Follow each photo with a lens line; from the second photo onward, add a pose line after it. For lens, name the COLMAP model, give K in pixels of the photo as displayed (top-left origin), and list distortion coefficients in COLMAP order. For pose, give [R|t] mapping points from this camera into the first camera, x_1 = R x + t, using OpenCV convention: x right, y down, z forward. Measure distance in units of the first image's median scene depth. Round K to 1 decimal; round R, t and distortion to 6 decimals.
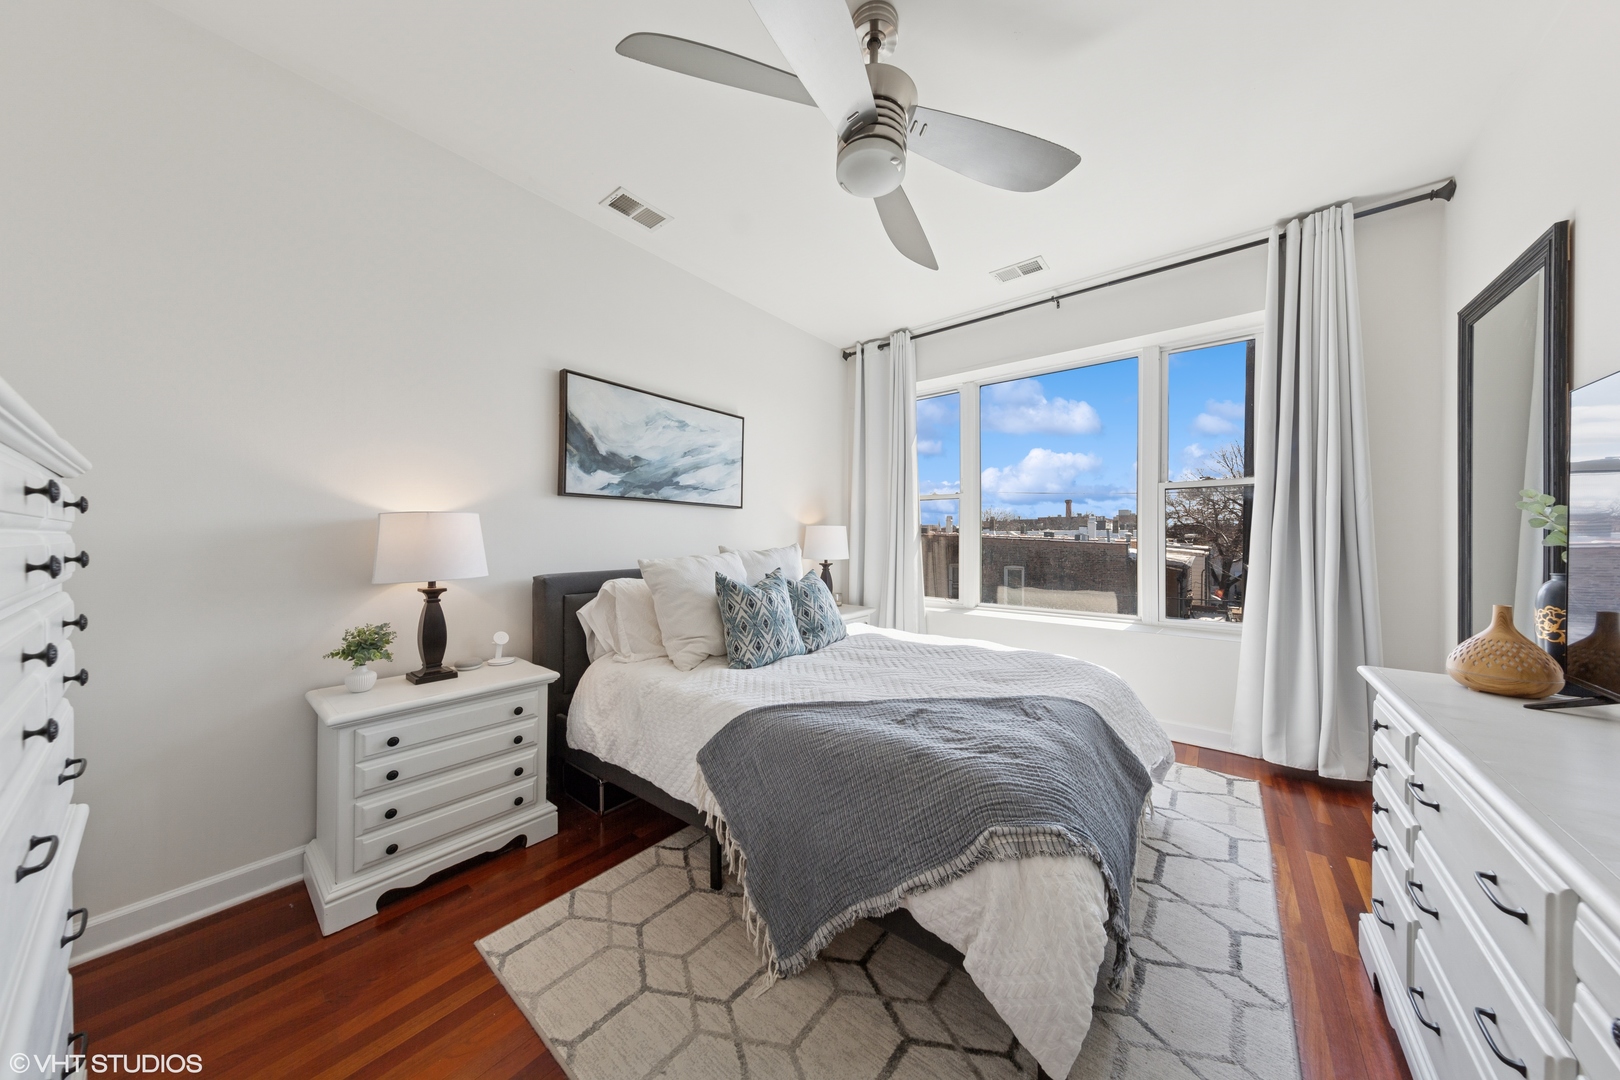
lens RADIAL K [[511.1, 0, 814.5], [0, 511.1, 537.3], [0, 0, 1]] dist [0.008175, -0.001121]
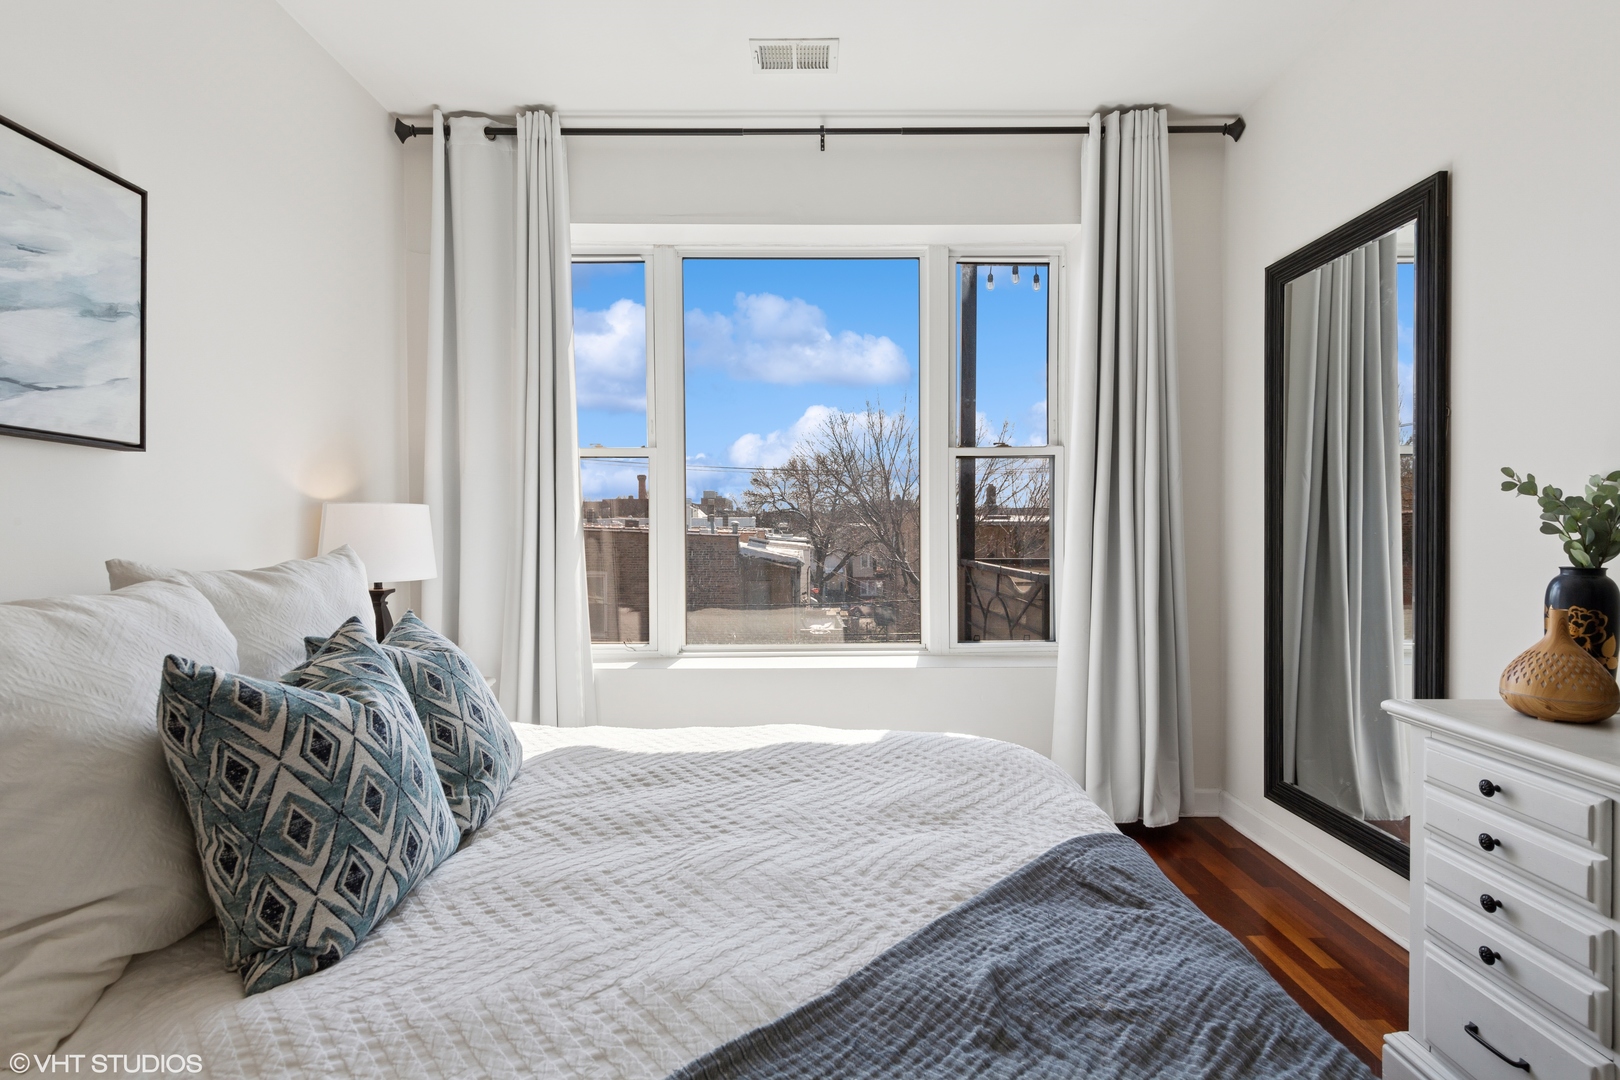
lens RADIAL K [[778.2, 0, 814.6], [0, 778.2, 537.3], [0, 0, 1]] dist [0.007610, -0.000141]
pose [[0.779326, -0.013427, 0.626474, -0.153973], [0.005859, 0.999883, 0.014142, -0.001638], [-0.626591, -0.007351, 0.779314, 0.369994]]
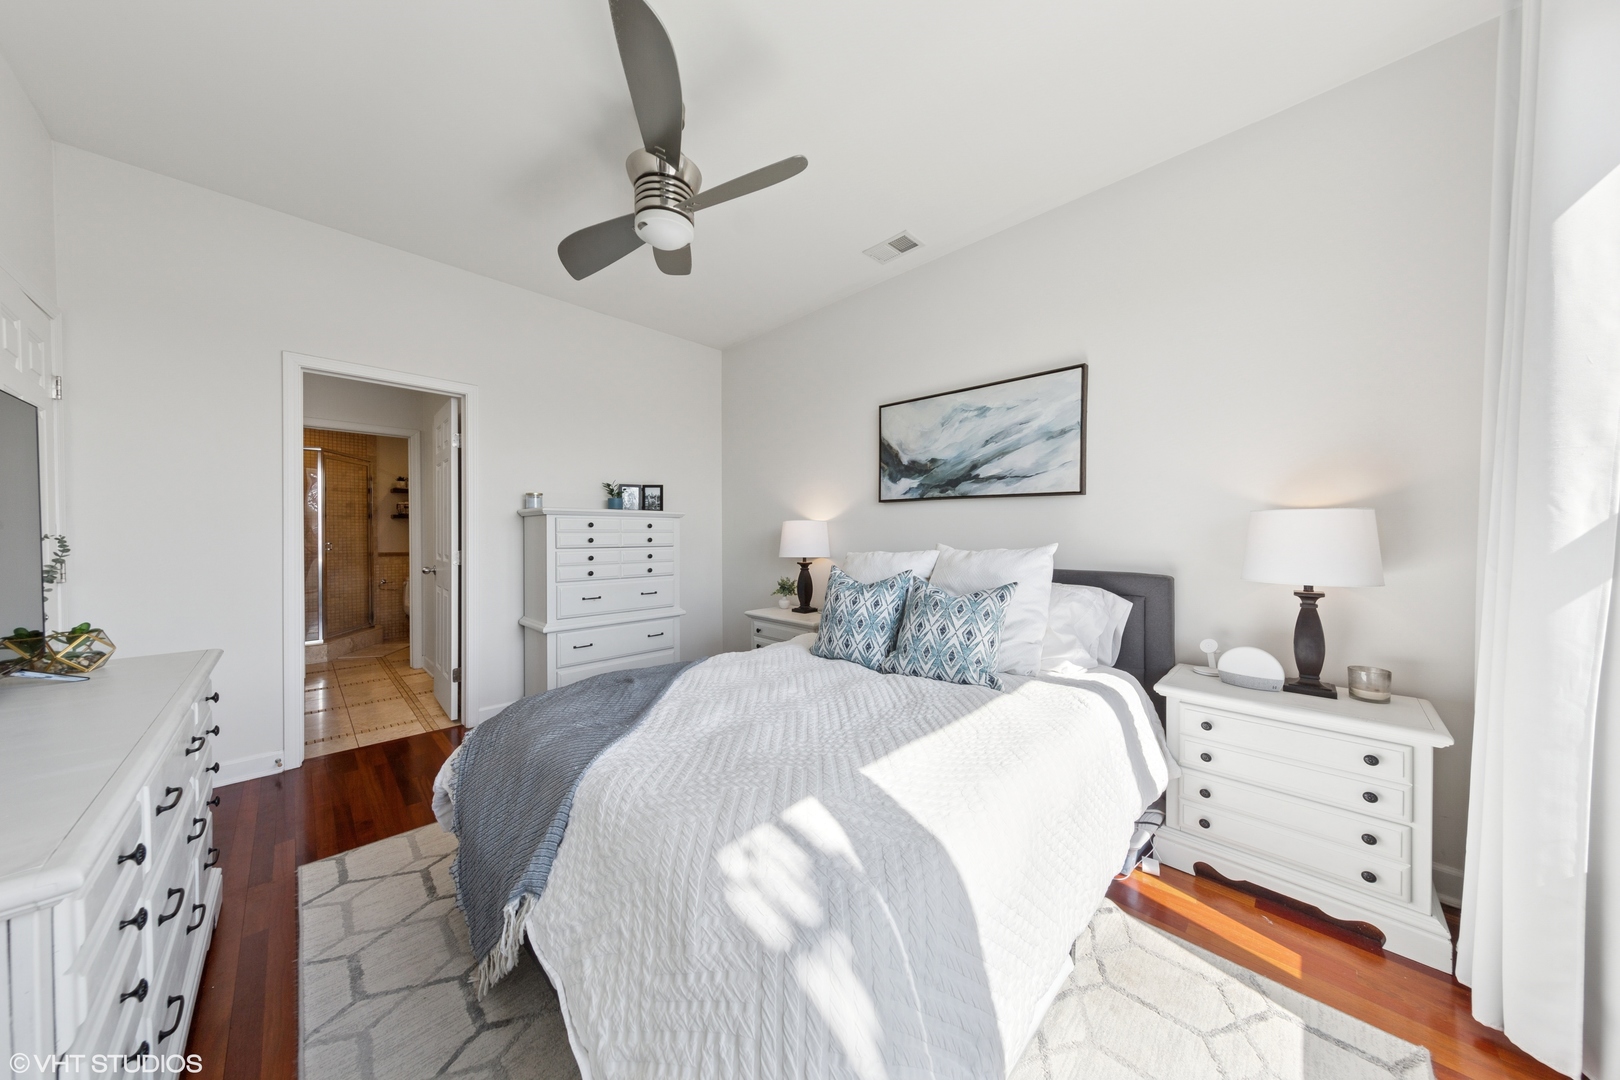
lens RADIAL K [[511.1, 0, 813.0], [0, 511.1, 549.0], [0, 0, 1]] dist [0.008175, -0.001121]
pose [[-0.108312, 0.029210, -0.993688, 0.776796], [-0.000593, 0.999566, 0.029447, -0.001050], [0.994117, 0.003779, -0.108247, 0.904044]]
